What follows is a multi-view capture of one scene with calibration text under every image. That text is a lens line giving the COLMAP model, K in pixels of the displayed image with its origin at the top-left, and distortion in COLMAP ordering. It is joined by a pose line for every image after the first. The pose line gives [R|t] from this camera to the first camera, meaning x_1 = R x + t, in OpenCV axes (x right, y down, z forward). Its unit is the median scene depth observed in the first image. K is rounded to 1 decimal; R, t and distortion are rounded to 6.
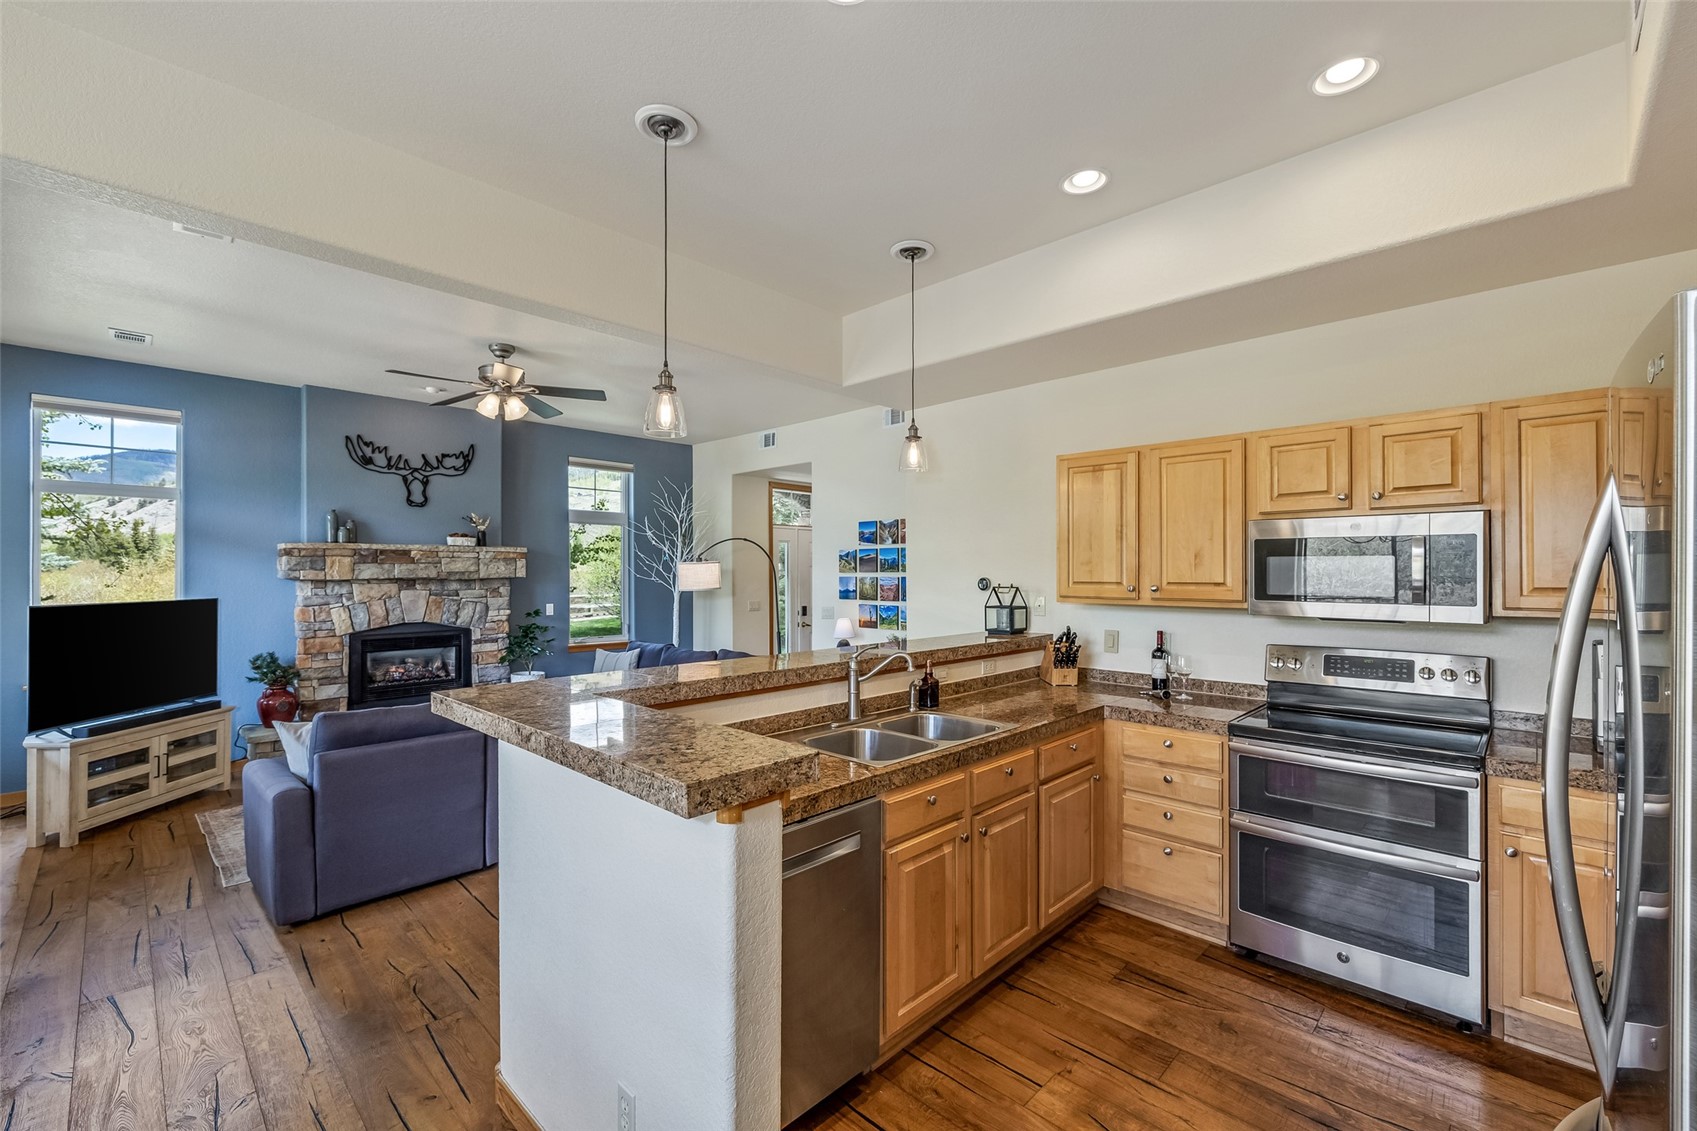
lens RADIAL K [[715.4, 0, 843.6], [0, 715.4, 568.9], [0, 0, 1]] dist [0.000440, 0.000135]
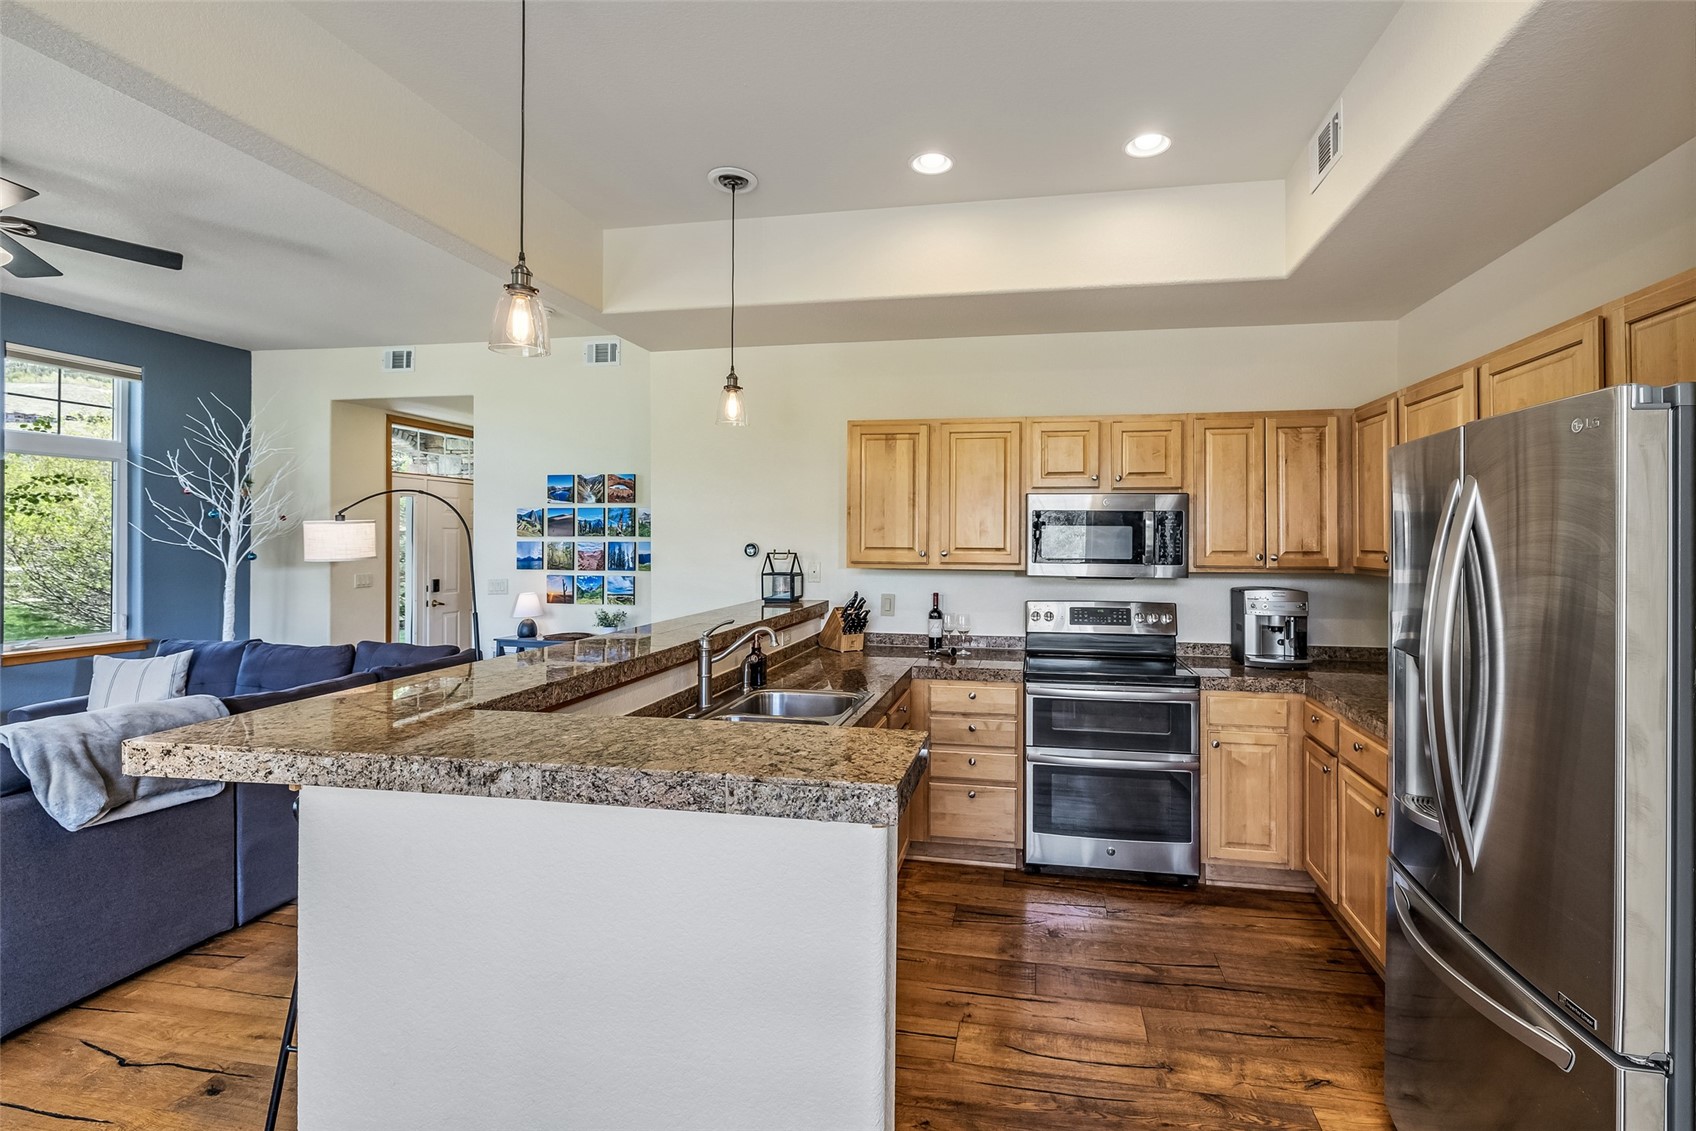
lens RADIAL K [[764.3, 0, 898.4], [0, 764.3, 531.8], [0, 0, 1]] dist [-0.001476, 0.000057]
pose [[0.827600, 0.009634, 0.561236, -0.241541], [-0.008325, 0.999953, -0.004889, 0.000860], [-0.561256, -0.000626, 0.827642, 0.080327]]
